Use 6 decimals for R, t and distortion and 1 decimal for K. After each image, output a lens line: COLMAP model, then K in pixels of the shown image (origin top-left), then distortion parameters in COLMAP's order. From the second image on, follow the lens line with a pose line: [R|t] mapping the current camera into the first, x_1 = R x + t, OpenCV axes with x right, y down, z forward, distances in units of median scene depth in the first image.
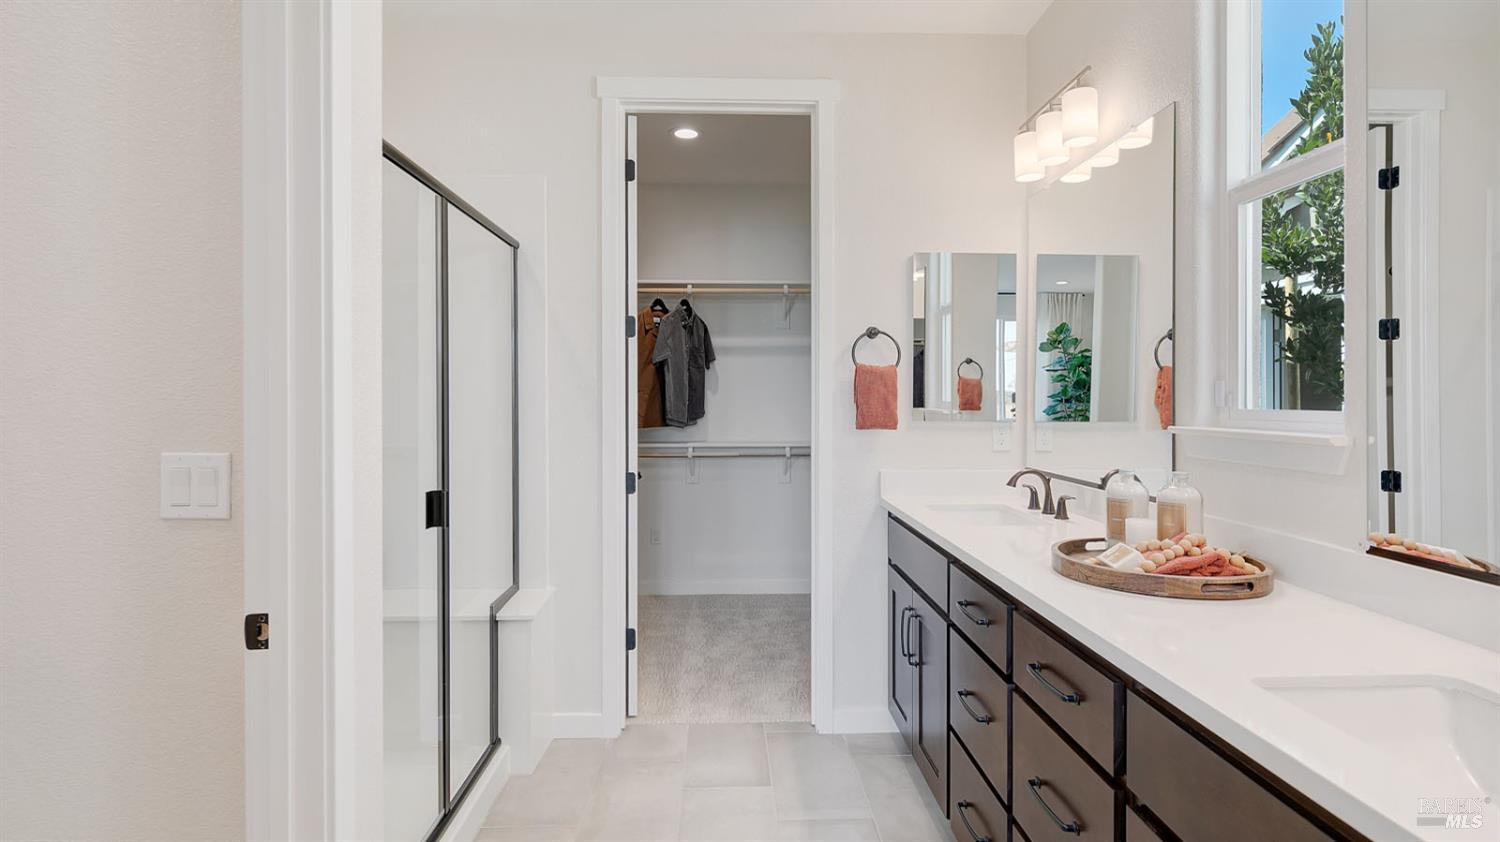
lens RADIAL K [[716.9, 0, 749.1], [0, 716.9, 405.4], [0, 0, 1]] dist [-0.000003, -0.000319]
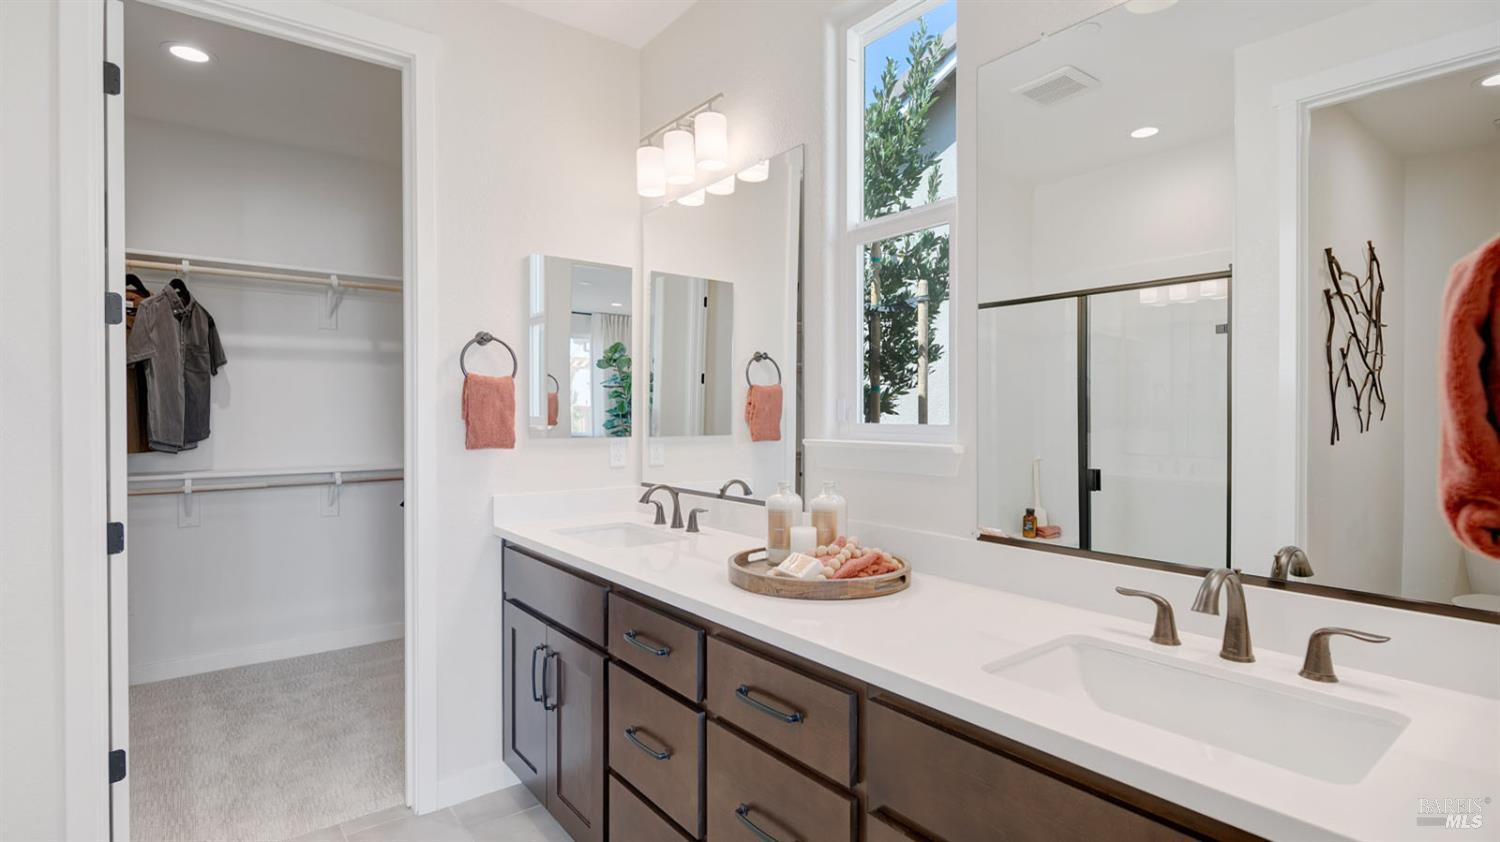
lens RADIAL K [[718.3, 0, 750.0], [0, 718.3, 421.0], [0, 0, 1]] dist [0.002618, -0.000833]
pose [[0.814669, -0.005575, 0.579899, -0.069650], [0.005119, 0.999984, 0.002423, -0.001226], [-0.579903, 0.000995, 0.814685, 0.092325]]
